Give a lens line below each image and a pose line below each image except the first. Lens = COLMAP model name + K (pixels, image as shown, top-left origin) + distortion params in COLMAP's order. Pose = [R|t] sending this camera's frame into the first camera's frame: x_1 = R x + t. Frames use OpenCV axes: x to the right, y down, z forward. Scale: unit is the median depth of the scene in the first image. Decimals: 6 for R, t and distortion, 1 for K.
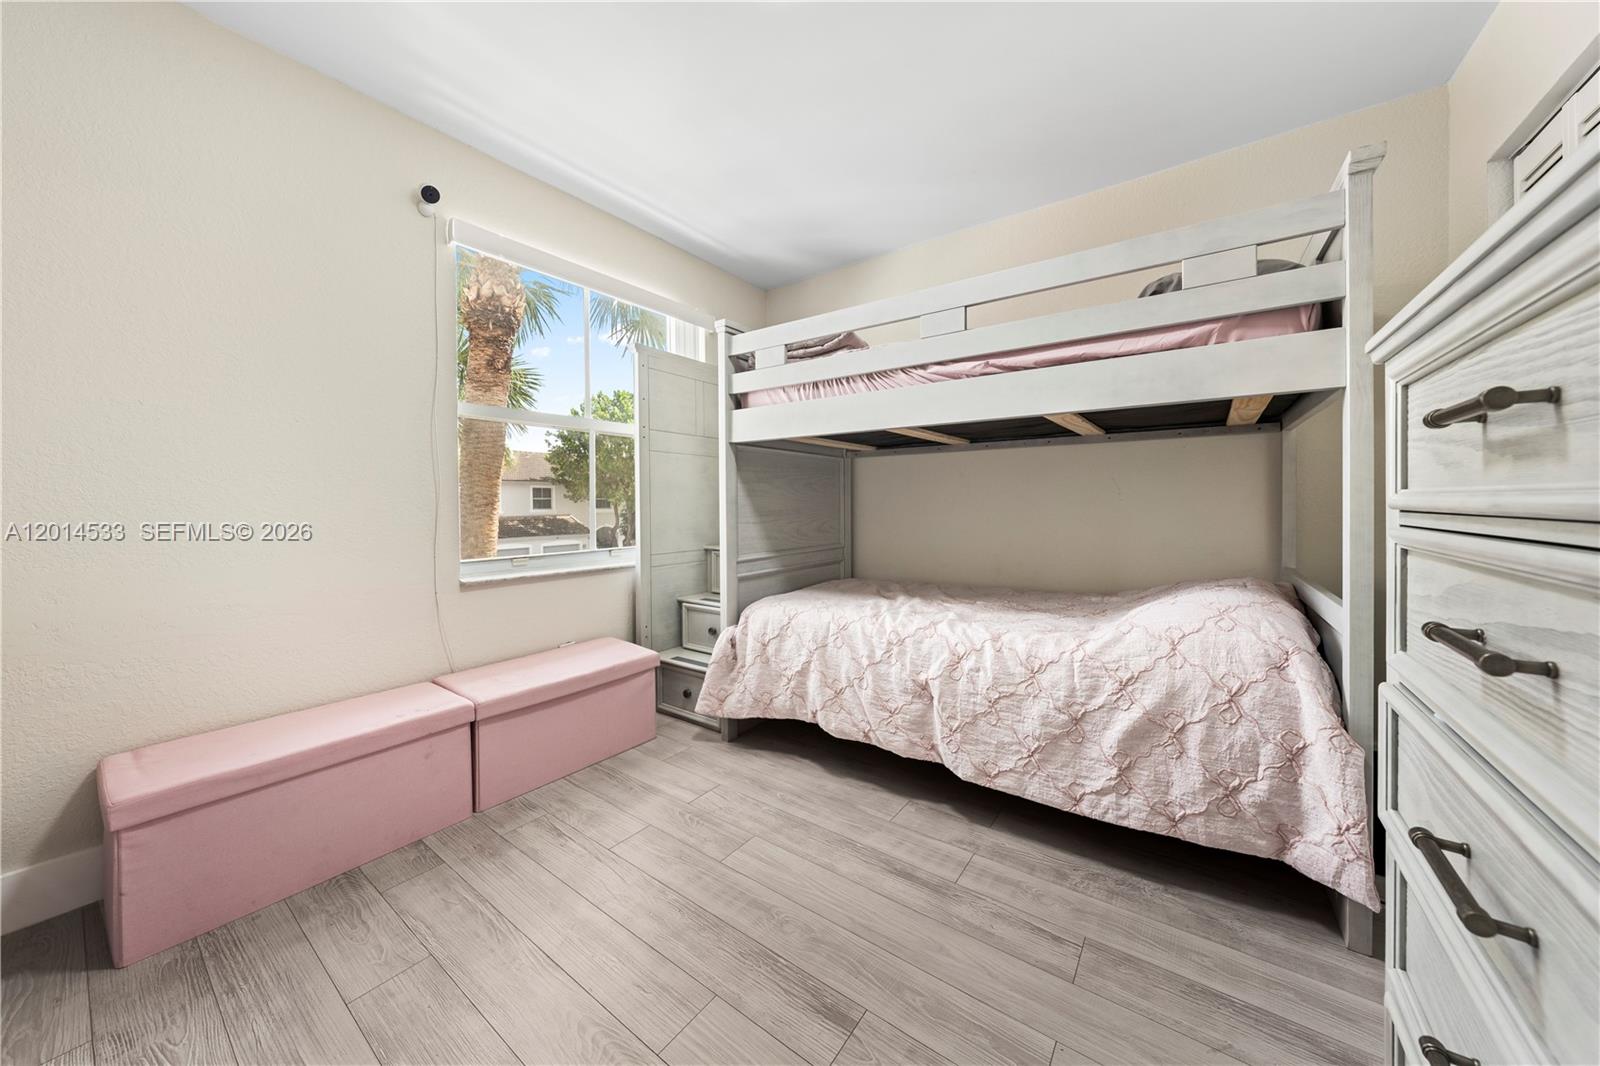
lens RADIAL K [[541.2, 0, 797.1], [0, 541.2, 521.4], [0, 0, 1]] dist [-0.001515, 0.000051]
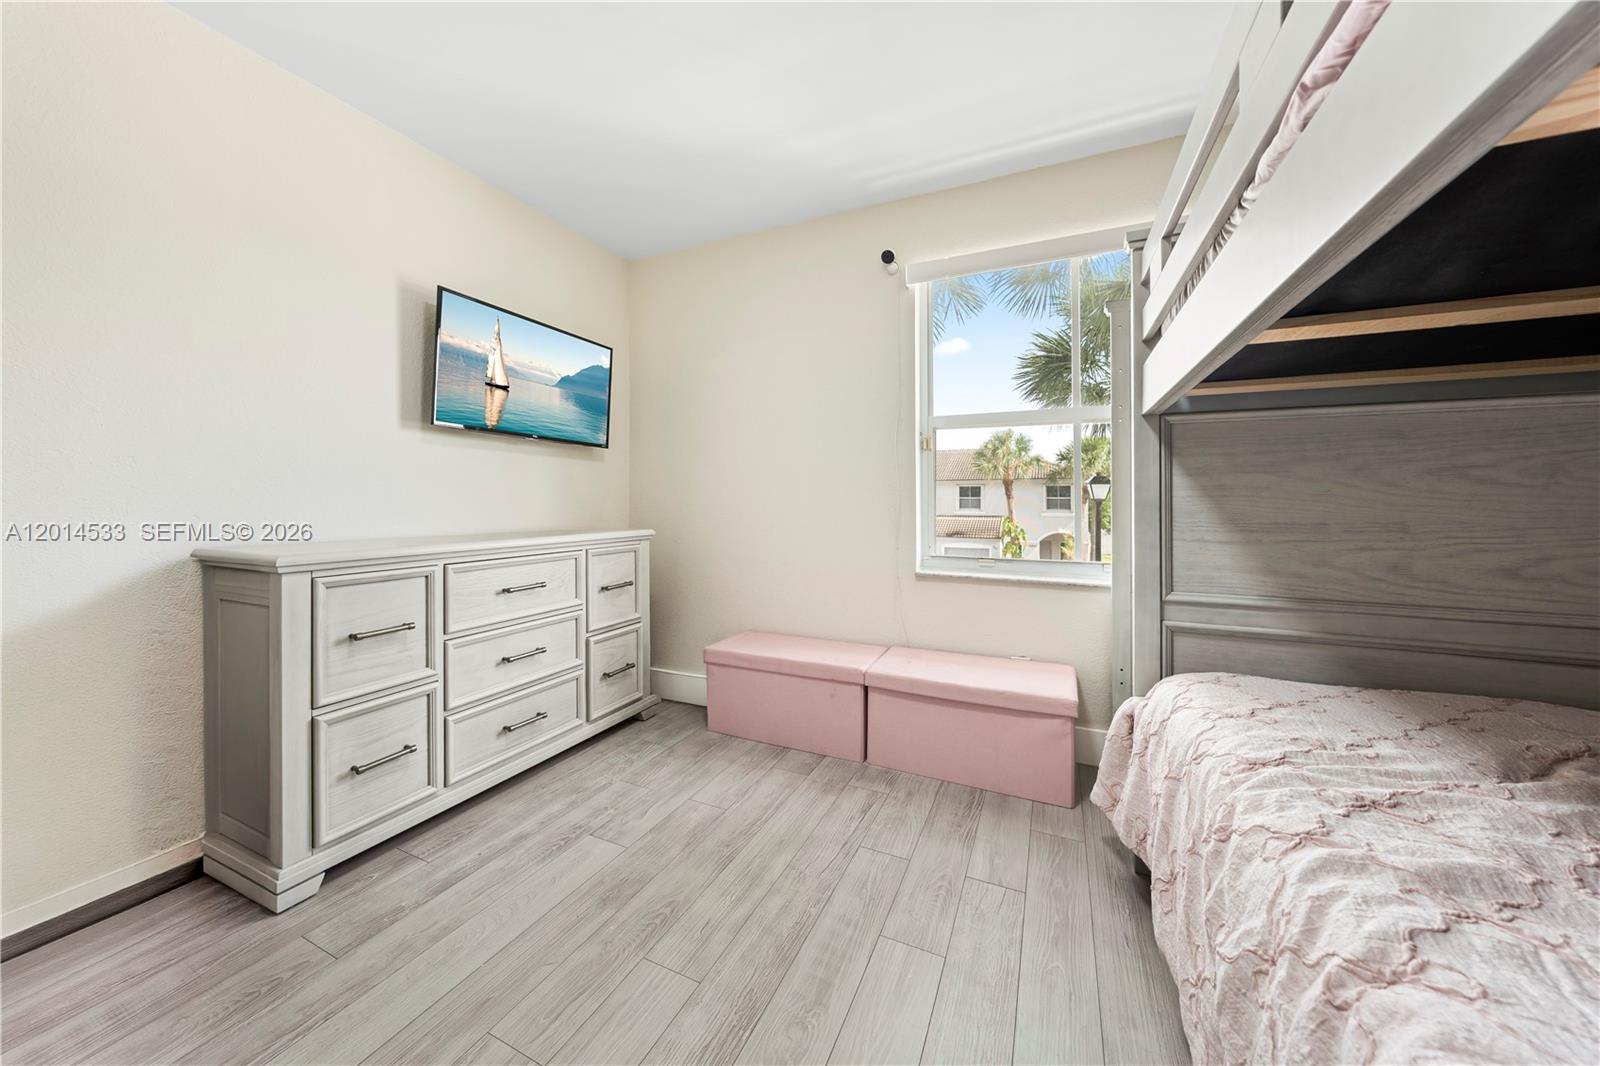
lens RADIAL K [[553.4, 0, 797.9], [0, 553.4, 510.3], [0, 0, 1]] dist [-0.000761, 0.000117]
pose [[0.198683, 0.020395, -0.979852, 0.520807], [-0.035970, 0.999262, 0.013506, -0.029143], [0.979404, 0.032562, 0.199270, 0.538009]]
